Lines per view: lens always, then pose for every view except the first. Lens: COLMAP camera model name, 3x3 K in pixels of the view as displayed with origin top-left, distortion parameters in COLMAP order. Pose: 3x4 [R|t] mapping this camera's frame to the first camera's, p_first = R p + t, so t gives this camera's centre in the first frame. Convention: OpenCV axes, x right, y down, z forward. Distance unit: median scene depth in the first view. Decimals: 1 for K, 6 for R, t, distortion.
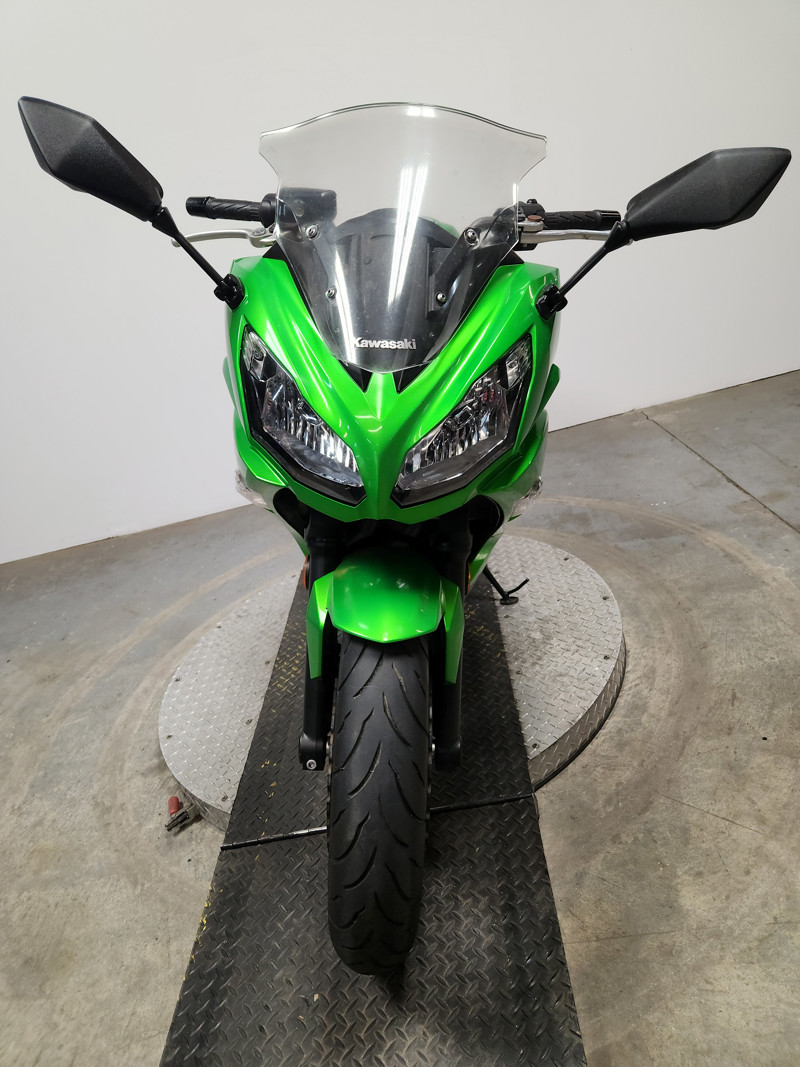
lens RADIAL K [[687.1, 0, 400.0], [0, 687.1, 533.5], [0, 0, 1]] dist [0.048464, -0.043040]
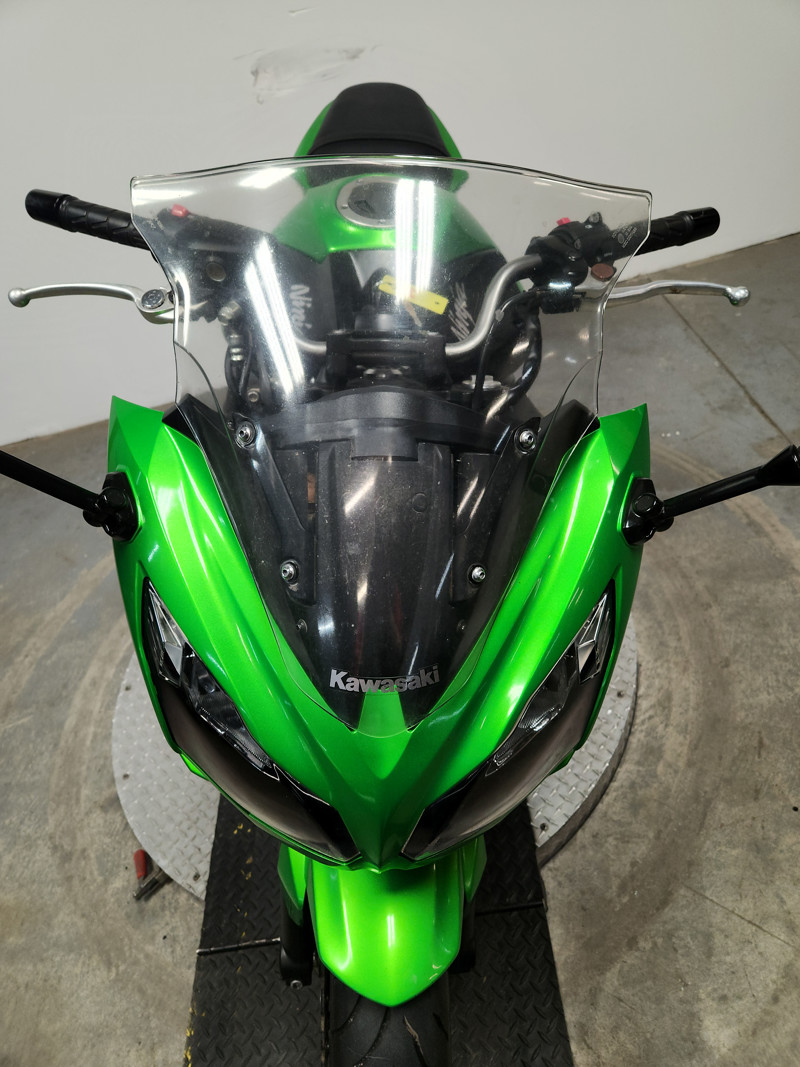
lens RADIAL K [[687.1, 0, 400.0], [0, 687.1, 533.5], [0, 0, 1]] dist [0.048464, -0.043040]
pose [[0.997822, -0.039405, 0.052896, -0.019311], [0.021499, 0.952442, 0.303961, -0.300512], [-0.062358, -0.302162, 0.951215, 0.254153]]
